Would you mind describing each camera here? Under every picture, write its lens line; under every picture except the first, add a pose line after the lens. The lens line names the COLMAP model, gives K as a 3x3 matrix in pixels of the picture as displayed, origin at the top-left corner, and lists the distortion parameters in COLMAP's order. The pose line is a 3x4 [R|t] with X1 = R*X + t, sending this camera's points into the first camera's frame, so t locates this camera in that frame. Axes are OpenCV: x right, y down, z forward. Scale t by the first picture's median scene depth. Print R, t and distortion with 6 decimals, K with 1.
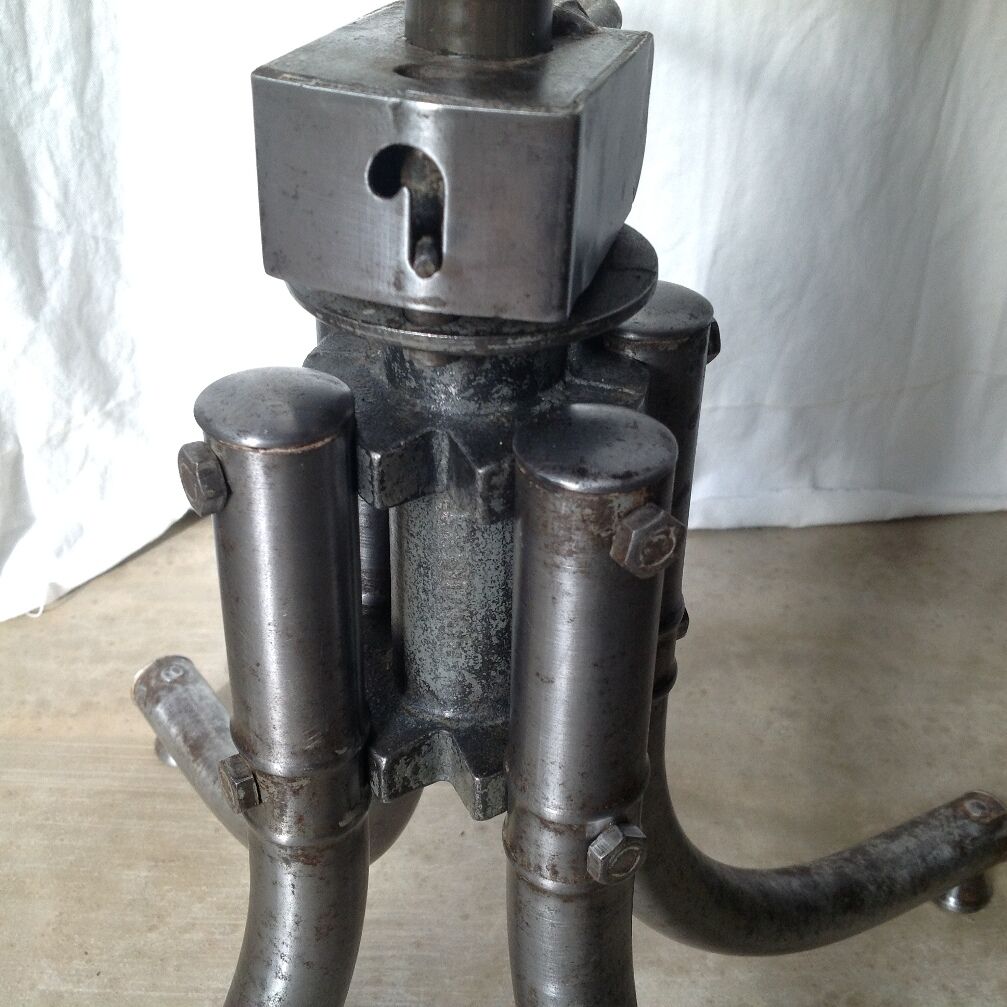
lens RADIAL K [[1294.7, 0, 507.6], [0, 1294.7, 489.9], [0, 0, 1]] dist [0.199765, -0.505447]
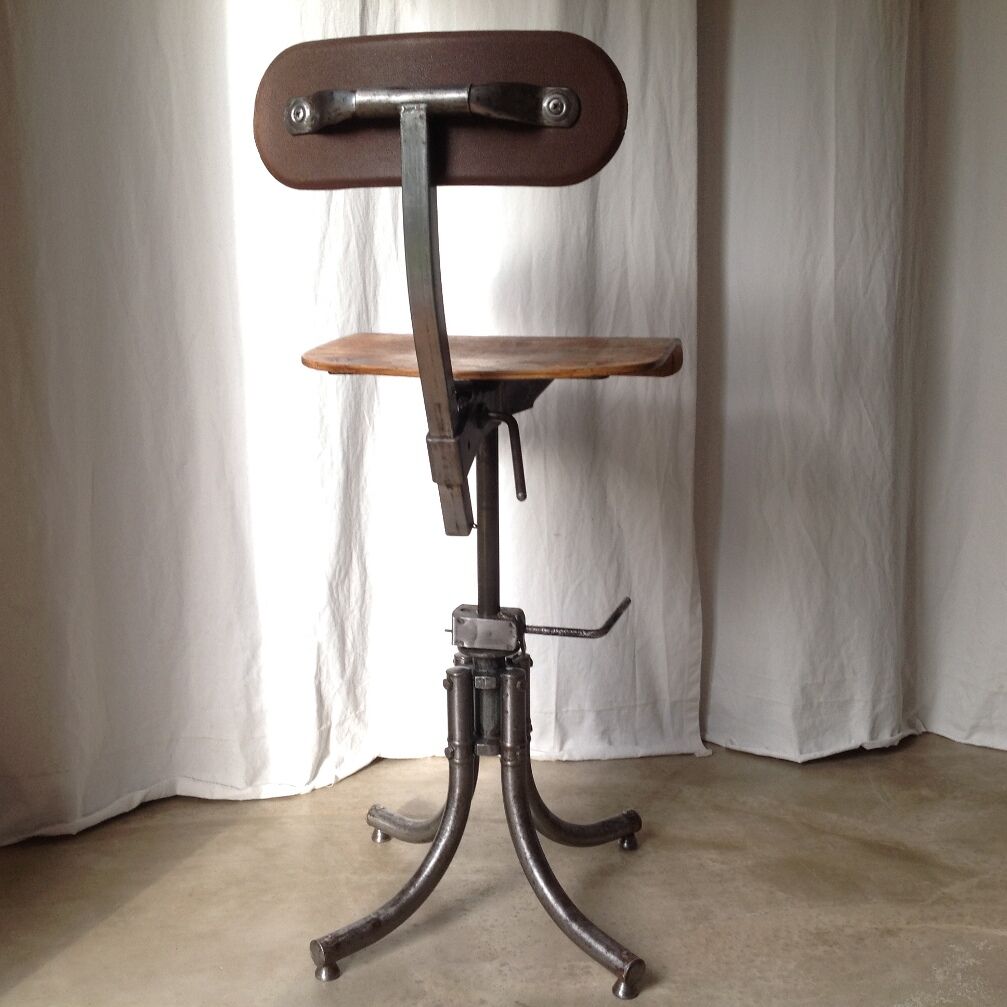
lens RADIAL K [[1334.9, 0, 489.6], [0, 1334.9, 501.5], [0, 0, 1]] dist [0.227470, -0.586528]
pose [[0.999438, -0.033243, -0.004220, 0.022304], [0.029455, 0.931570, -0.362366, 0.618082], [0.015977, 0.362038, 0.932026, -2.044760]]
